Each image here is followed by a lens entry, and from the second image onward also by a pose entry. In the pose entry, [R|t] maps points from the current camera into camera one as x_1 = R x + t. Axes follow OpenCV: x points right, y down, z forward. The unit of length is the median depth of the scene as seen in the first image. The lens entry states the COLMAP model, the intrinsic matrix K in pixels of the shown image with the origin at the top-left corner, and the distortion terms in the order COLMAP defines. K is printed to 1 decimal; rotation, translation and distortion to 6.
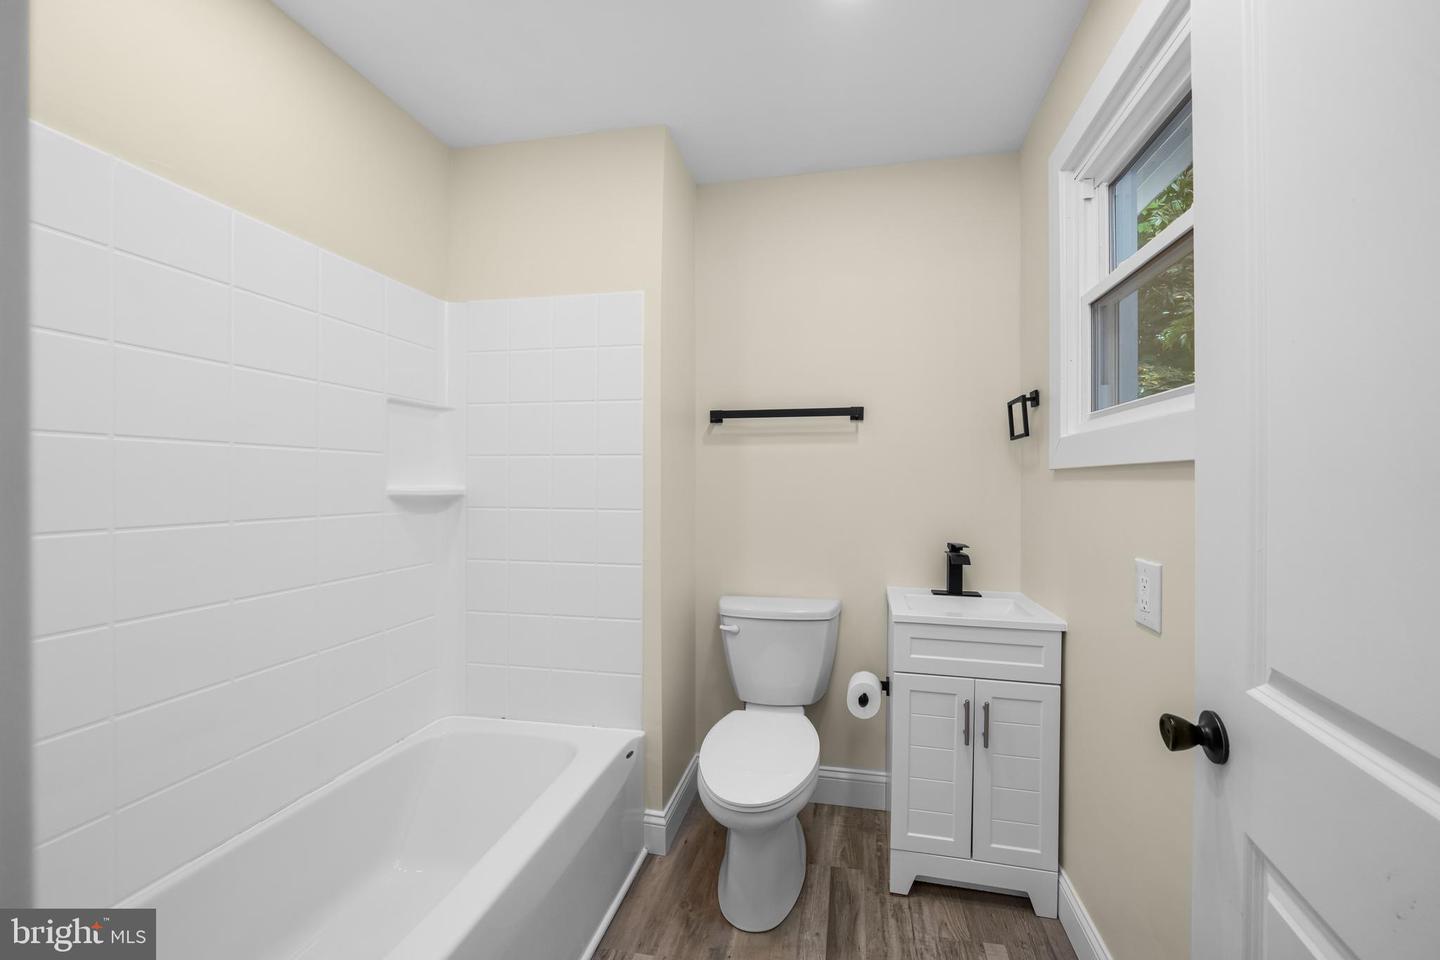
lens RADIAL K [[491.2, 0, 728.9], [0, 491.2, 489.4], [0, 0, 1]] dist [0.000688, -0.000070]
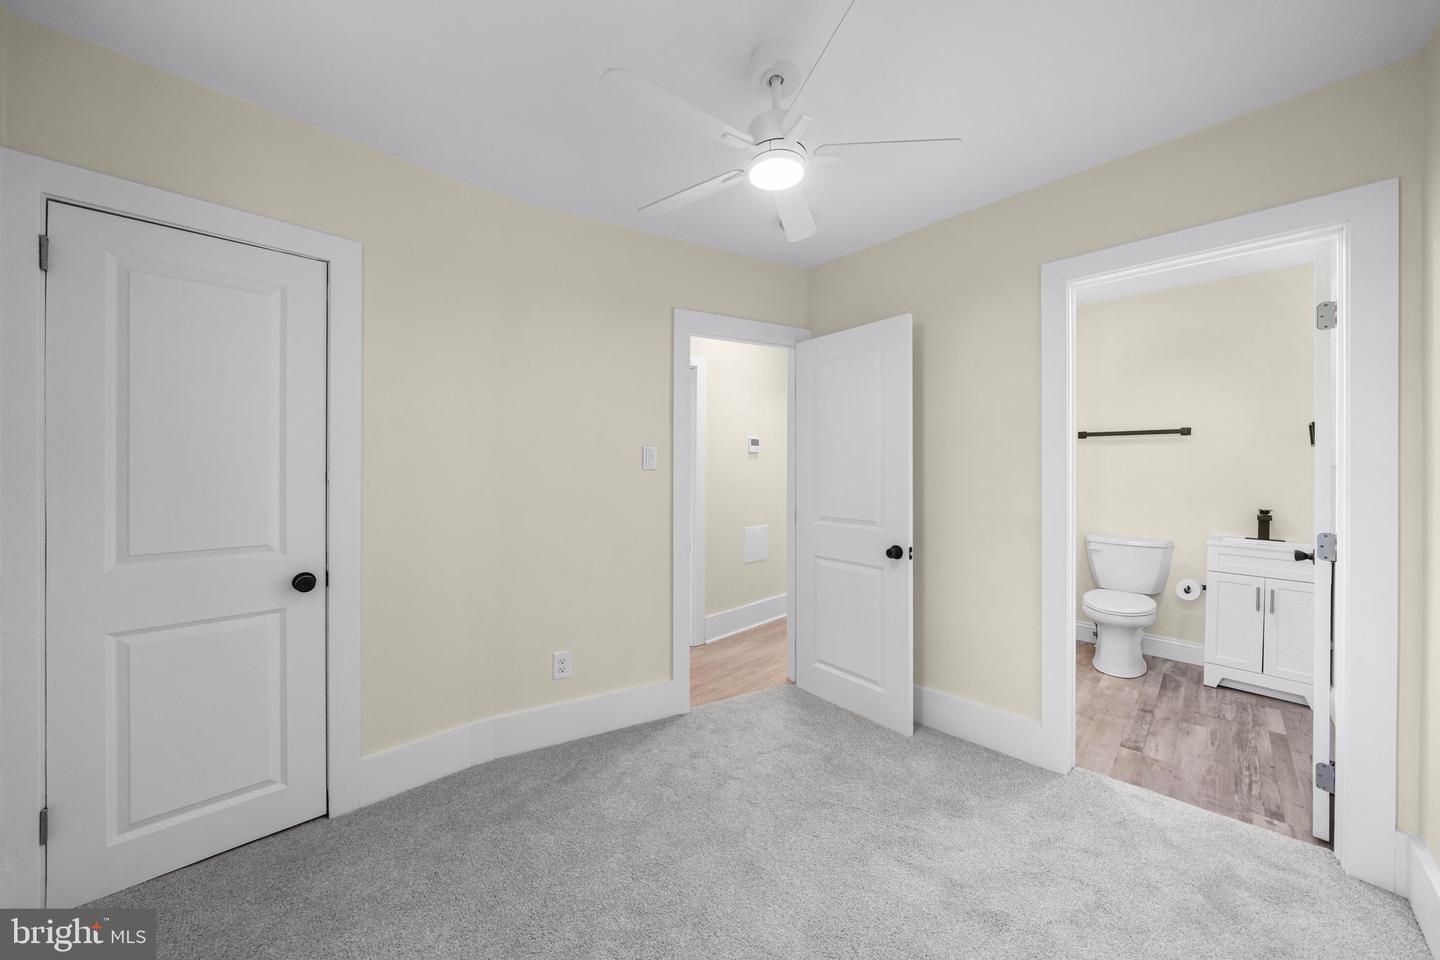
lens RADIAL K [[491.2, 0, 719.2], [0, 491.2, 471.3], [0, 0, 1]] dist [0.000688, -0.000070]
pose [[0.856723, 0.006982, -0.515730, -0.287450], [-0.006326, 0.999975, 0.003029, -0.013695], [0.515738, 0.000667, 0.856746, -1.500087]]
